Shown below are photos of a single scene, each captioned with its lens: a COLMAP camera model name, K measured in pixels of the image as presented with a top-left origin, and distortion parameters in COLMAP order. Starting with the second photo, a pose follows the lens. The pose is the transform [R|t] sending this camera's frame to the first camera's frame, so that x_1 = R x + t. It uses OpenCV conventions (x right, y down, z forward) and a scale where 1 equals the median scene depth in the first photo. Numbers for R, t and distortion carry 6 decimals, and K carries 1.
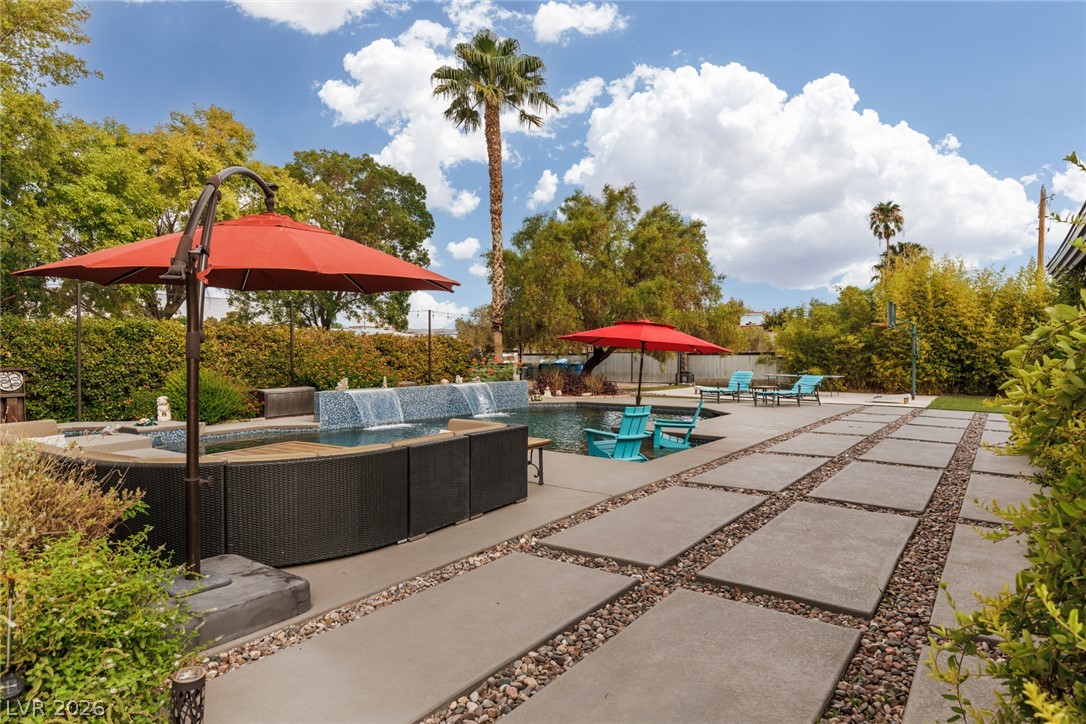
lens RADIAL K [[637.5, 0, 552.5], [0, 637.5, 362.7], [0, 0, 1]] dist [0.019898, -0.001028]
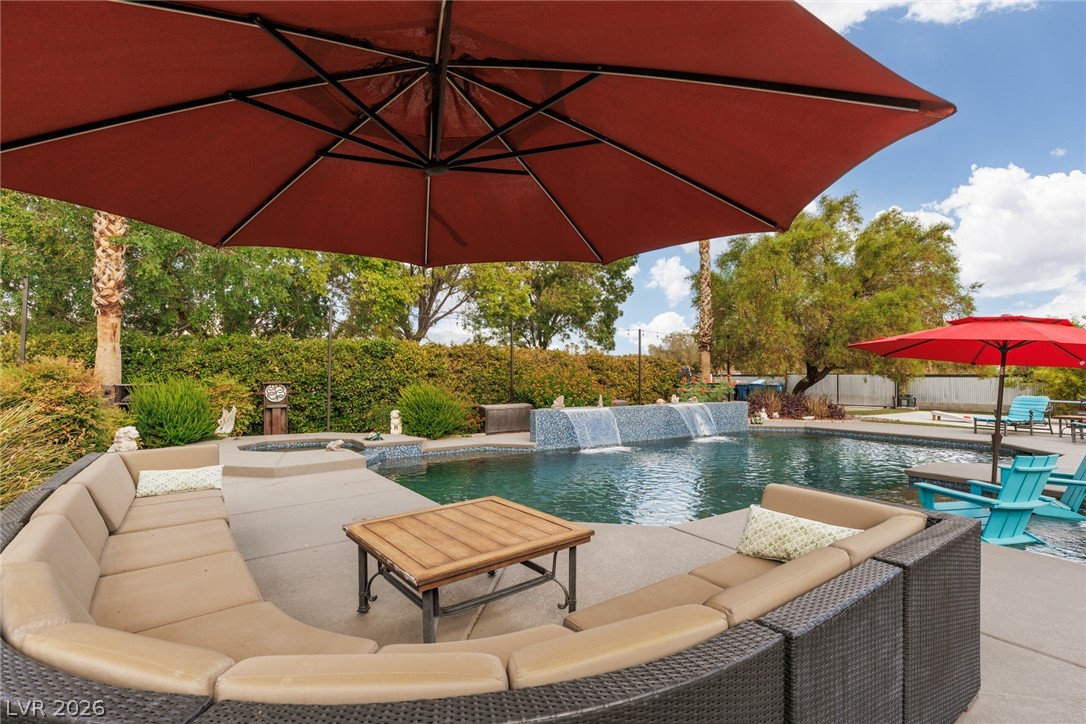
lens RADIAL K [[523.6, 0, 546.2], [0, 523.6, 360.7], [0, 0, 1]] dist [0.001678, -0.000578]
pose [[0.944588, -0.003014, -0.328244, -0.053442], [-0.011049, 0.999099, -0.040968, 0.002324], [0.328072, 0.042325, 0.943704, 0.152286]]
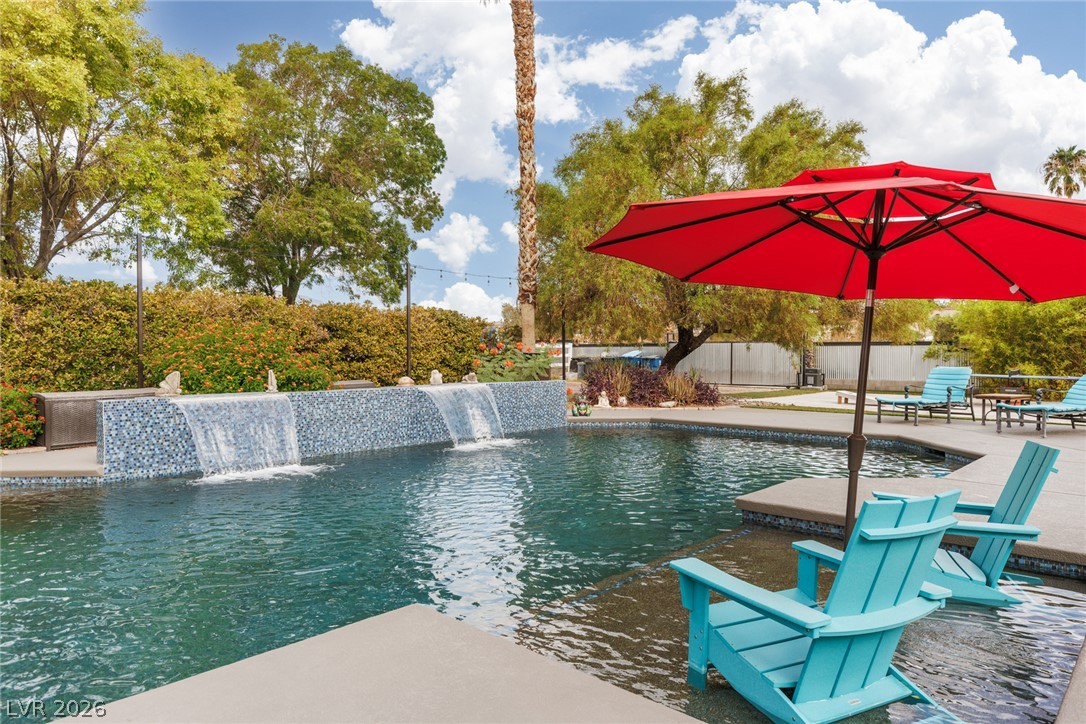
lens RADIAL K [[728.0, 0, 548.0], [0, 728.0, 357.5], [0, 0, 1]] dist [-0.003458, -0.000195]
pose [[0.994445, 0.004684, -0.105150, 0.011789], [-0.005052, 0.999982, -0.003234, 0.007679], [0.105133, 0.003748, 0.994451, 0.283714]]
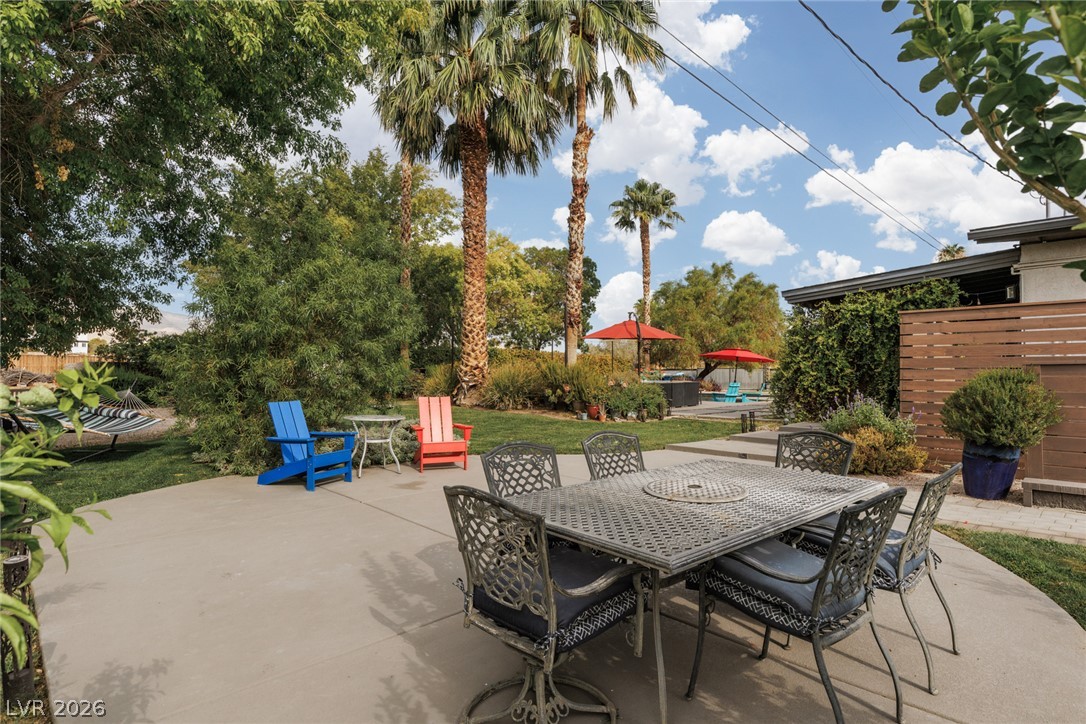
lens RADIAL K [[606.2, 0, 541.7], [0, 606.2, 363.7], [0, 0, 1]] dist [0.003823, -0.001606]
pose [[0.984786, 0.002647, -0.173754, -0.082211], [-0.008394, 0.999441, -0.032351, 0.031959], [0.173571, 0.033317, 0.984258, -0.617662]]
